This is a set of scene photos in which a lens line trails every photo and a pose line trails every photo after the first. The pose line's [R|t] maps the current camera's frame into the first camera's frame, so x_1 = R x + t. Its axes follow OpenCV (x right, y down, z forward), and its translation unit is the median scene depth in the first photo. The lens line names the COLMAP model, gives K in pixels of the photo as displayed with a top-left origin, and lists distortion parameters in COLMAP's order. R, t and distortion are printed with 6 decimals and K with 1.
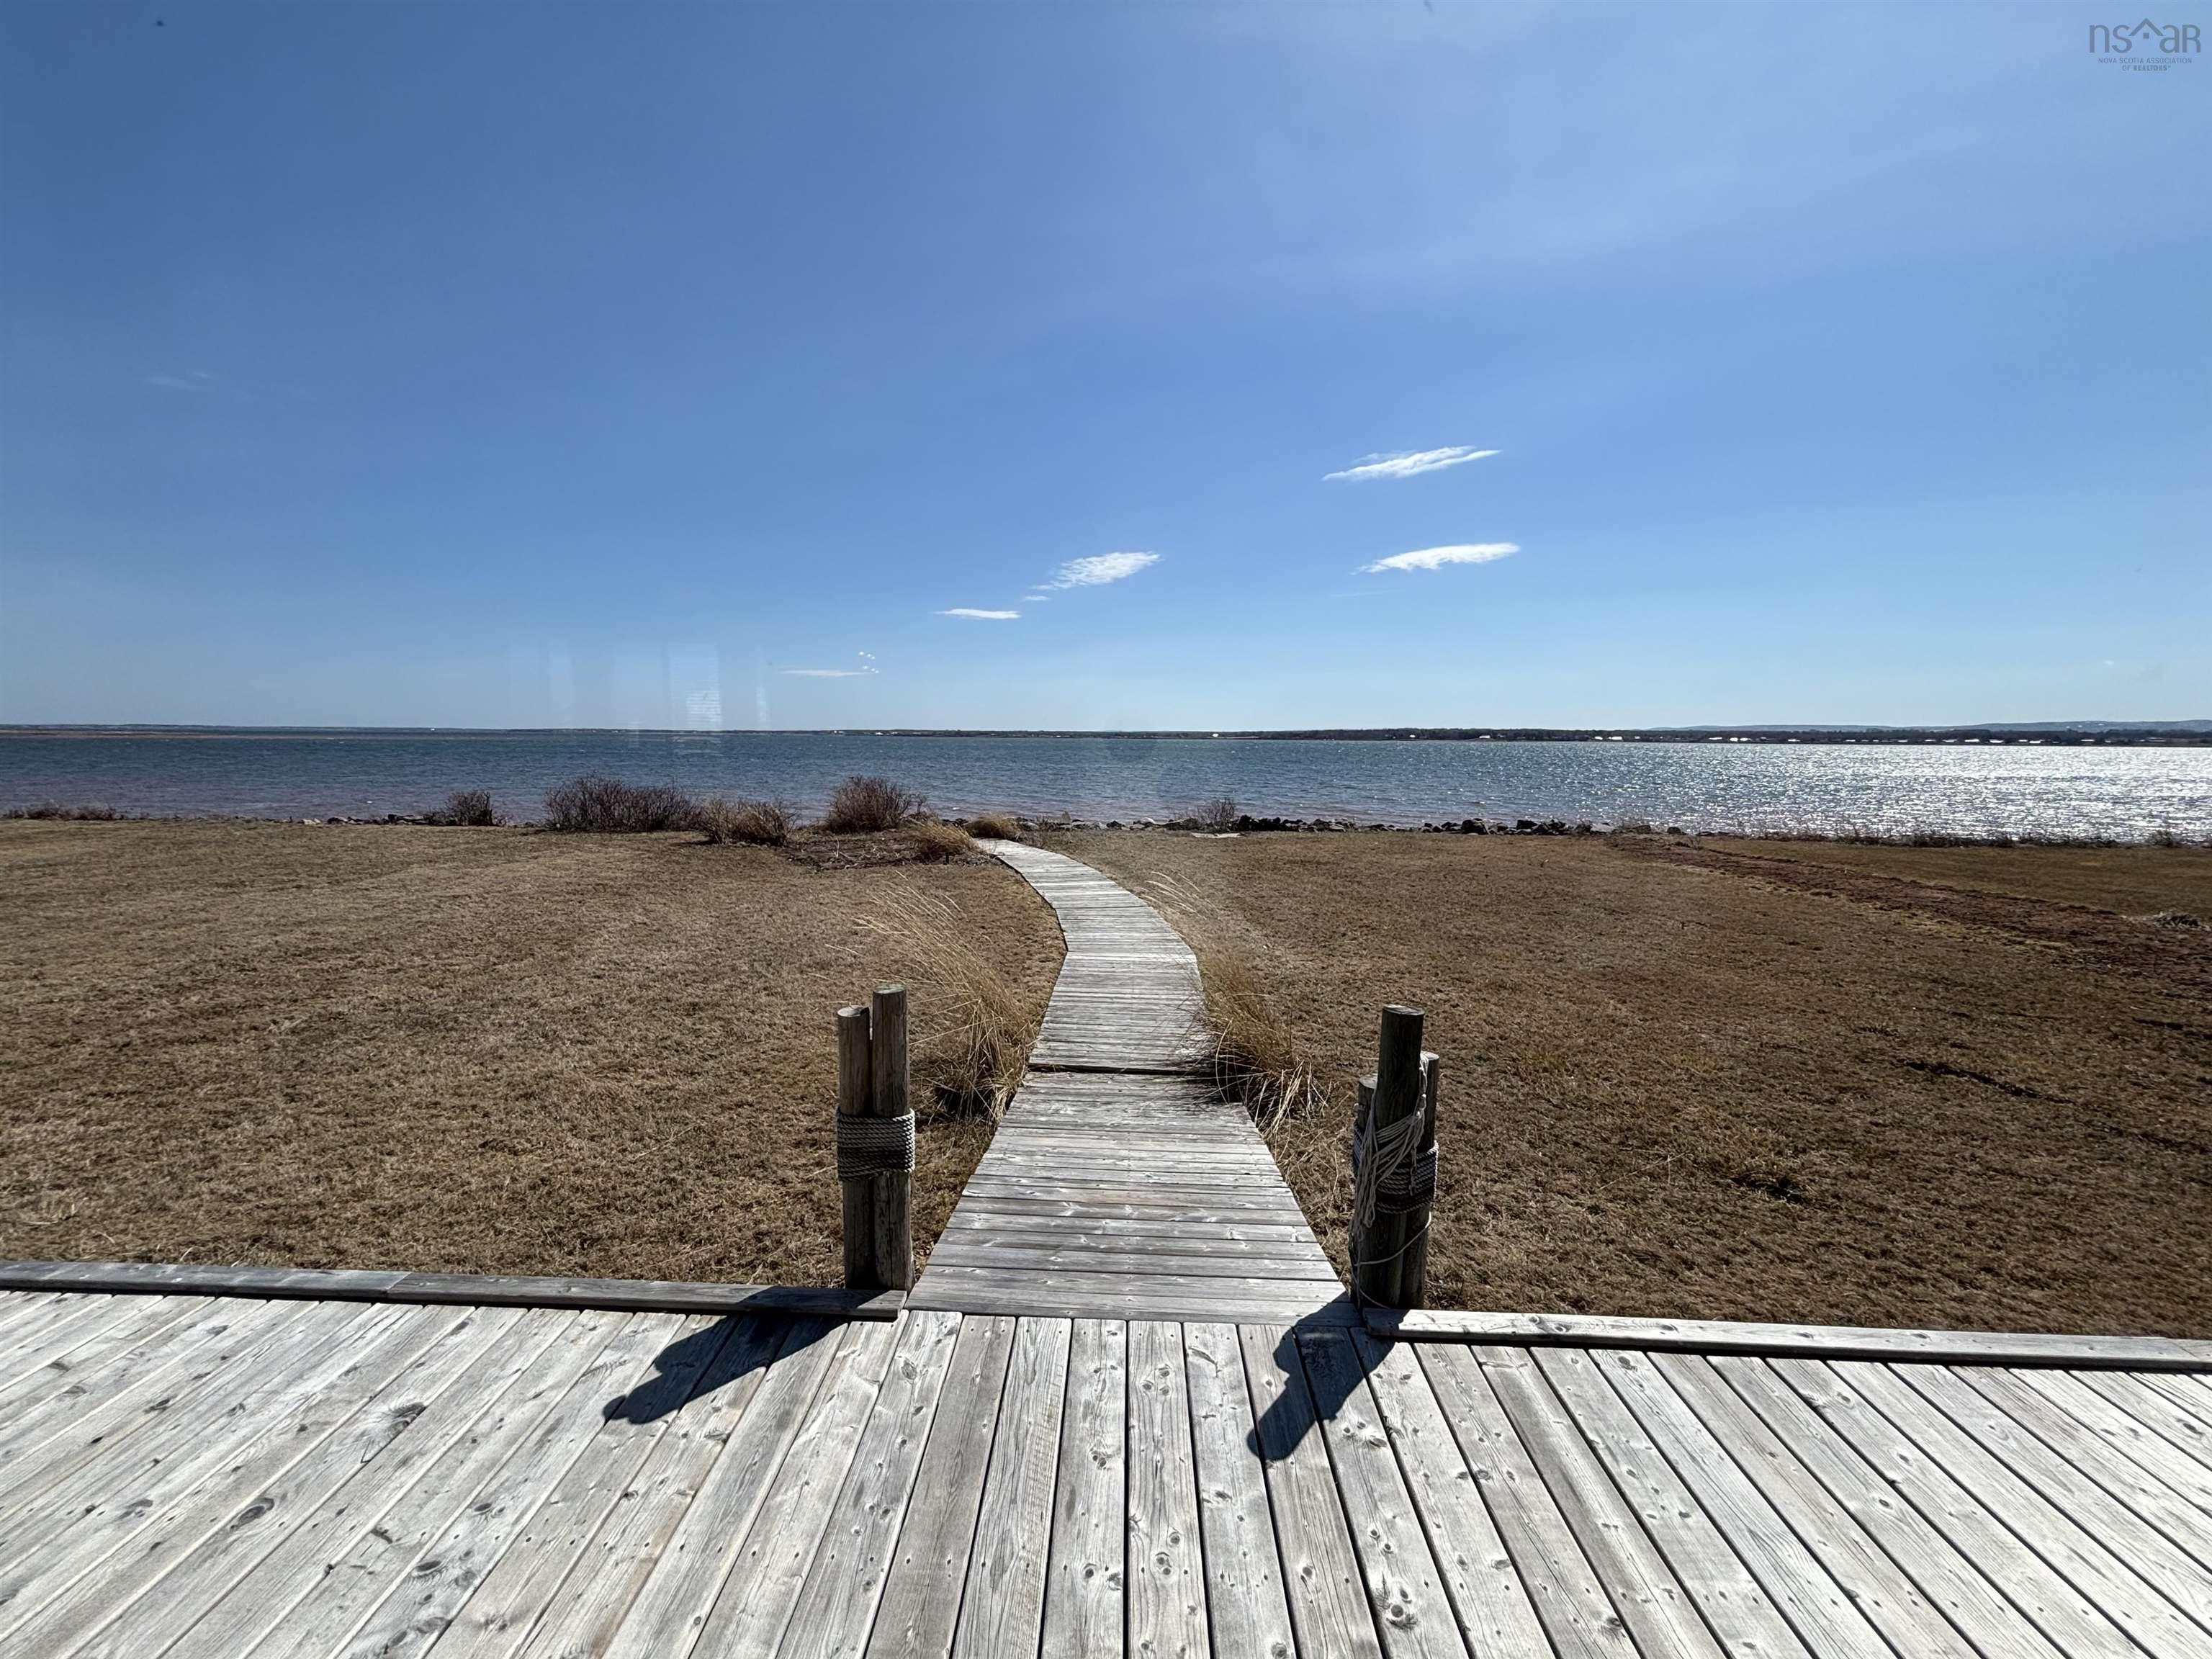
lens RADIAL K [[886.4, 0, 1106.0], [0, 886.4, 829.5], [0, 0, 1]] dist [0.000321, -0.000034]
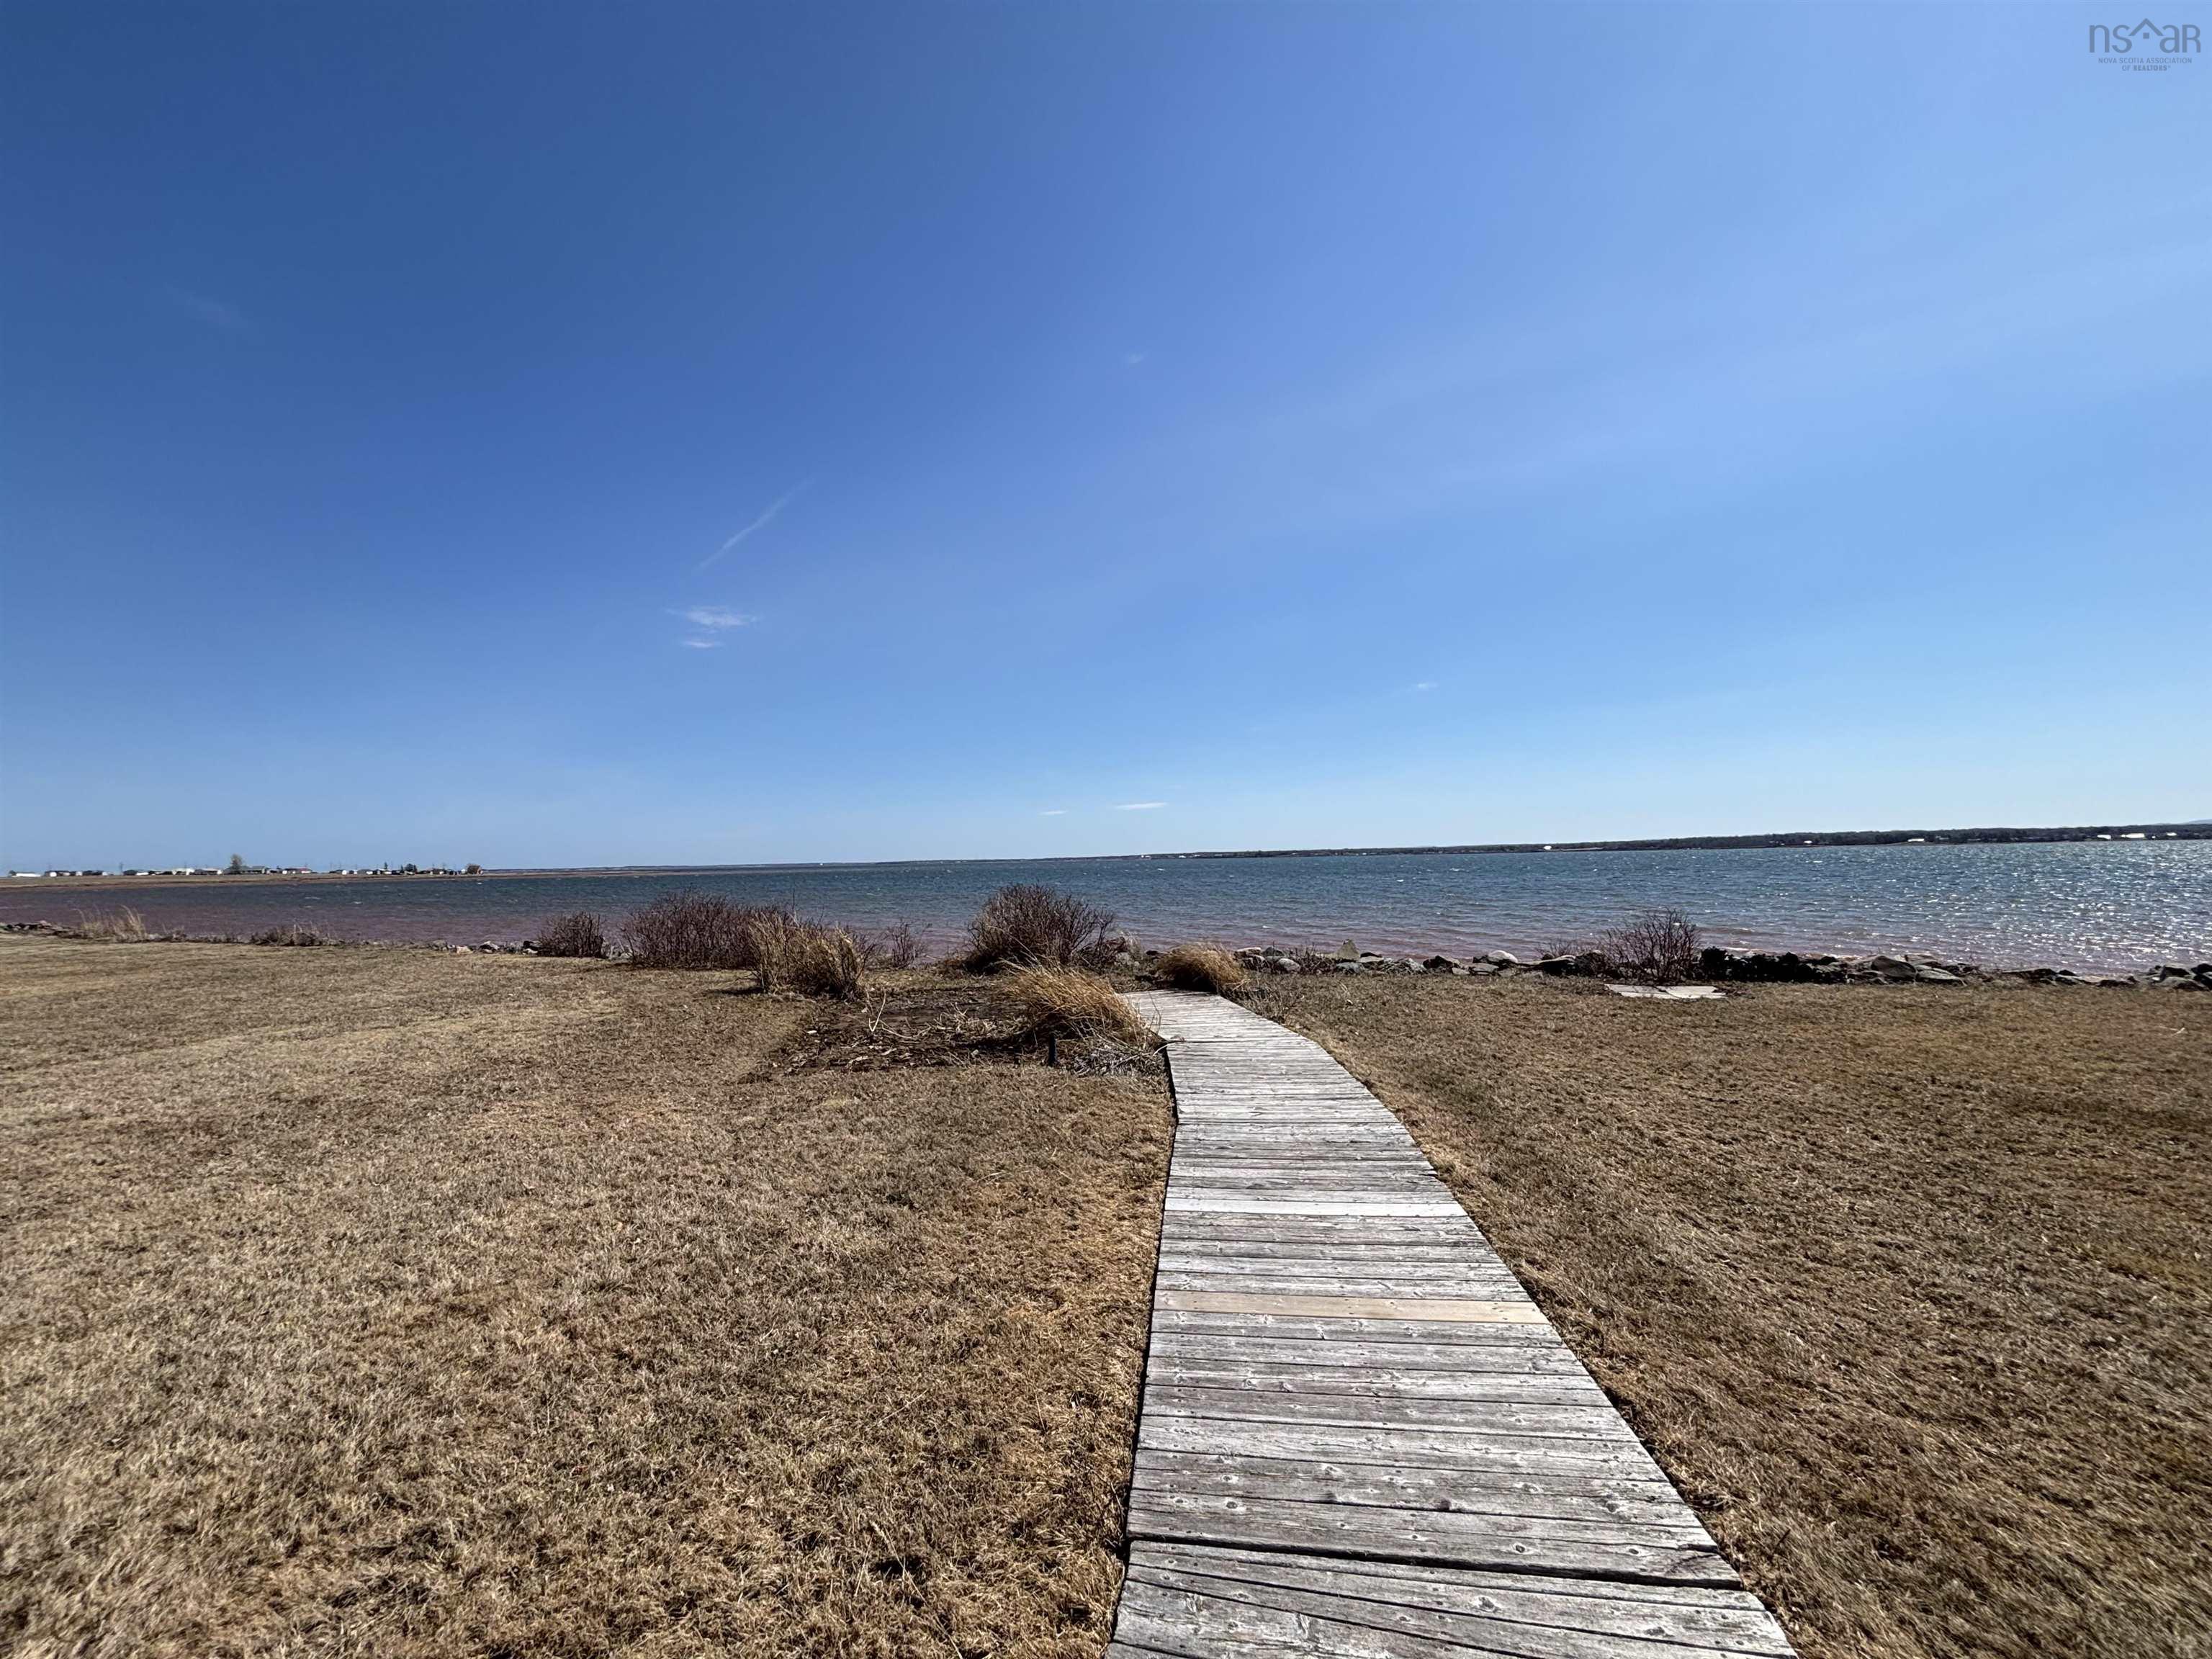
lens RADIAL K [[886.4, 0, 1106.0], [0, 886.4, 829.5], [0, 0, 1]] dist [0.000321, -0.000034]
pose [[0.943068, -0.037990, -0.330422, -0.000087], [-0.007515, 0.990768, -0.135363, -0.012023], [0.332514, 0.130140, 0.934076, 0.403383]]
